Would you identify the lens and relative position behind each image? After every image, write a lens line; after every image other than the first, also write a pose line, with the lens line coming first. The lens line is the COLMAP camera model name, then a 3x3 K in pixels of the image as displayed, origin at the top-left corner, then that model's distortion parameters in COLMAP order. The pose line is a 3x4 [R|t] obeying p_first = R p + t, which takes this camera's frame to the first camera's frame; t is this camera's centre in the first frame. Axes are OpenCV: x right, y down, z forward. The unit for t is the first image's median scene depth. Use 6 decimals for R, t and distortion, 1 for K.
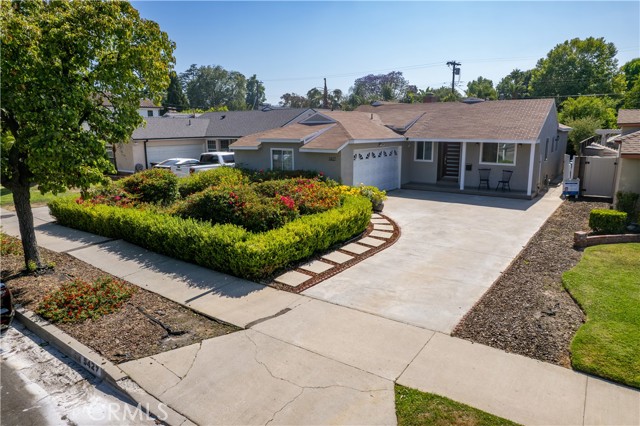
lens RADIAL K [[410.0, 0, 321.9], [0, 410.0, 211.9], [0, 0, 1]] dist [-0.071522, 0.058596]
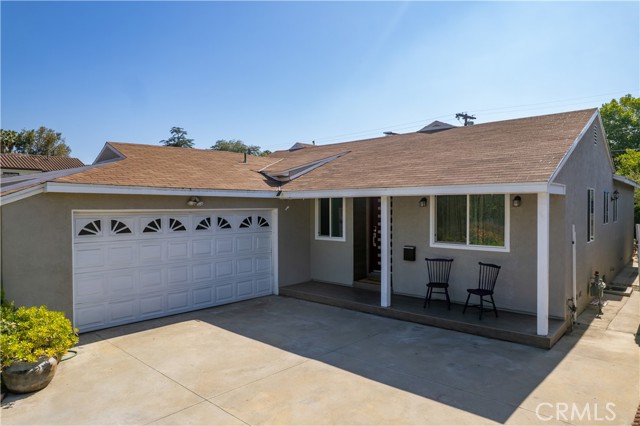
lens RADIAL K [[410.0, 0, 321.9], [0, 410.0, 211.9], [0, 0, 1]] dist [-0.071522, 0.058596]
pose [[0.993750, 0.004263, -0.111550, 0.432255], [-0.025345, 0.981791, -0.188266, -0.092622], [0.108717, 0.189916, 0.975762, 0.736365]]
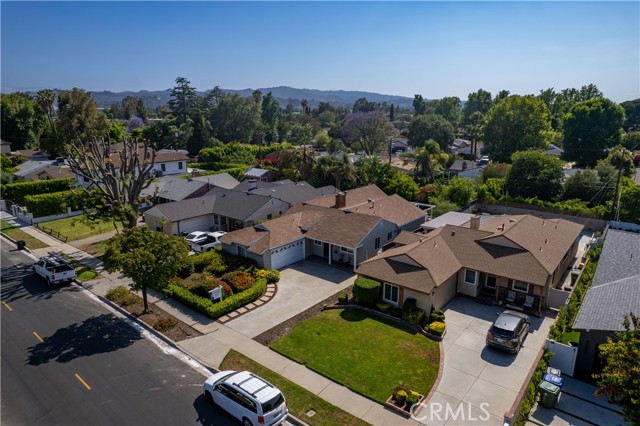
lens RADIAL K [[410.0, 0, 321.9], [0, 410.0, 211.9], [0, 0, 1]] dist [-0.071522, 0.058596]
pose [[0.997872, 0.021890, -0.061417, 0.563263], [-0.019510, 0.999045, 0.039091, -0.527079], [0.062214, -0.037810, 0.997346, -1.378669]]
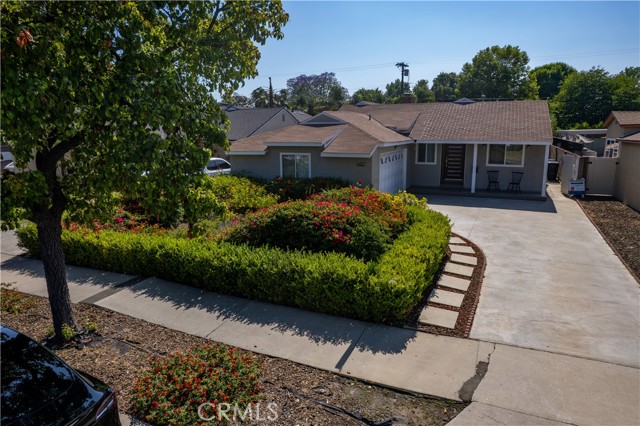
lens RADIAL K [[410.0, 0, 321.9], [0, 410.0, 211.9], [0, 0, 1]] dist [-0.071522, 0.058596]
pose [[0.979313, -0.042205, 0.197903, -0.272259], [0.042678, 0.999087, 0.001875, -0.034328], [-0.197802, 0.006610, 0.980220, 0.155976]]
